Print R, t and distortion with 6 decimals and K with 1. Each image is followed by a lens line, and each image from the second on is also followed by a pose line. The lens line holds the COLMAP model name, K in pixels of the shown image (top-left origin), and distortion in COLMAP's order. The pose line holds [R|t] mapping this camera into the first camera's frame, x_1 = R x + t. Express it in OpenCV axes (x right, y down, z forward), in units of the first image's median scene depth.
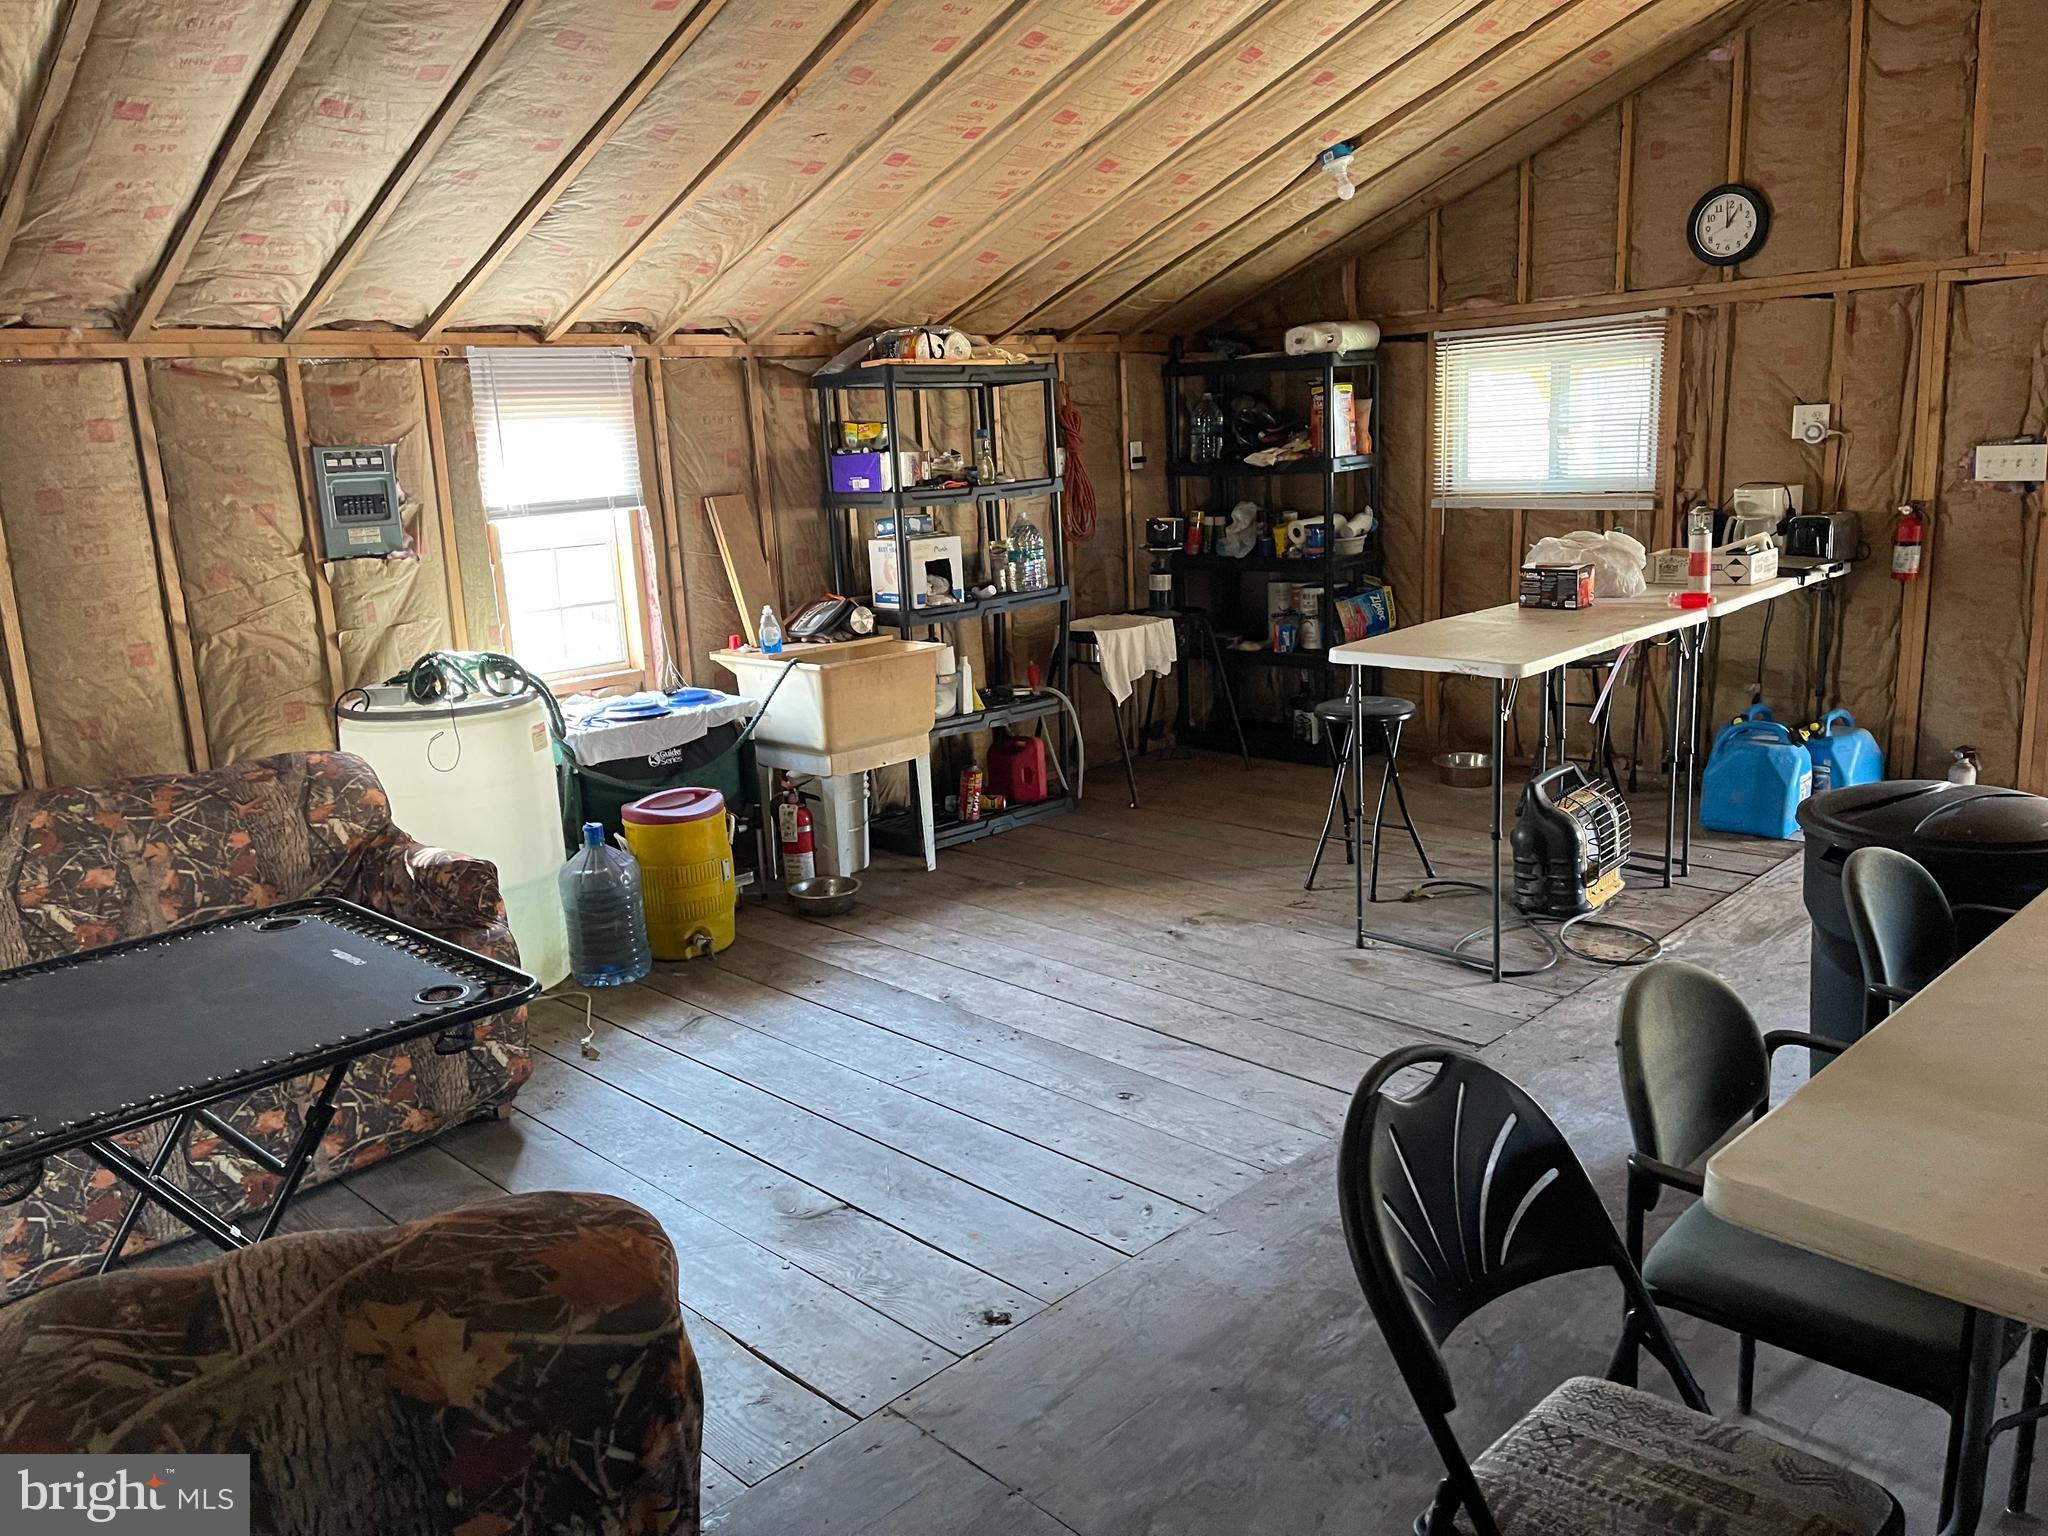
lens RADIAL K [[1555.9, 0, 1014.5], [0, 1555.9, 748.6], [0, 0, 1]] dist [0.083290, -0.108815]
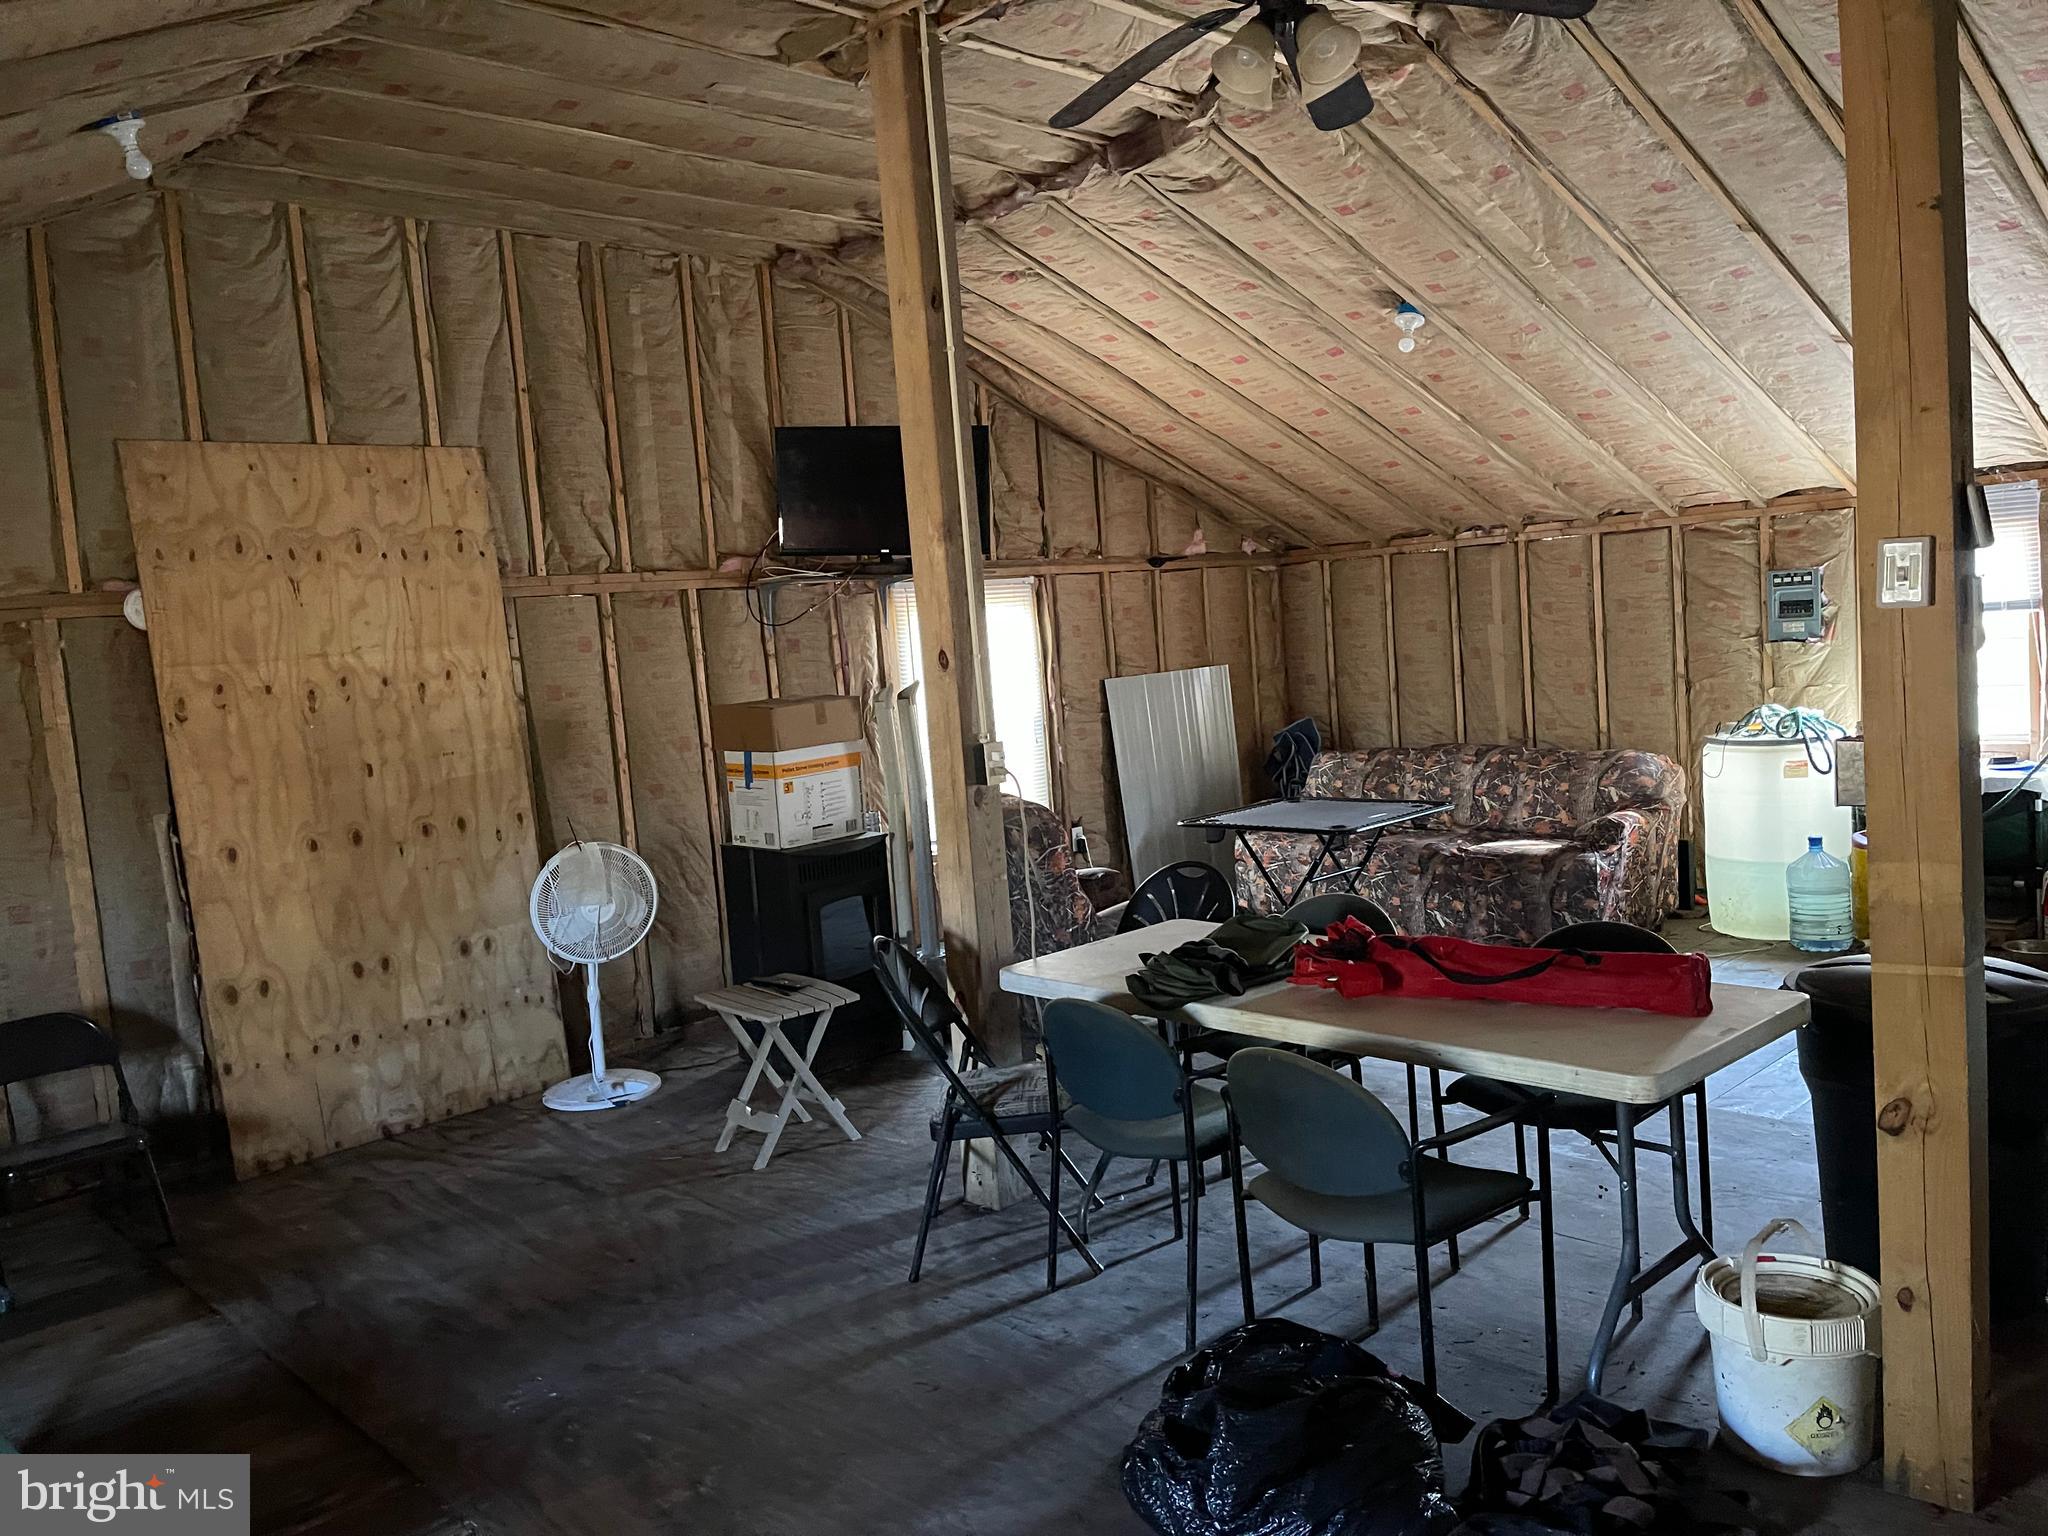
lens RADIAL K [[1530.7, 0, 1021.2], [0, 1530.7, 777.3], [0, 0, 1]] dist [0.080165, -0.114030]
pose [[-0.019191, 0.143045, -0.989530, 1.119128], [-0.124286, 0.981694, 0.144322, -0.115767], [0.992061, 0.125754, -0.001062, 0.272996]]
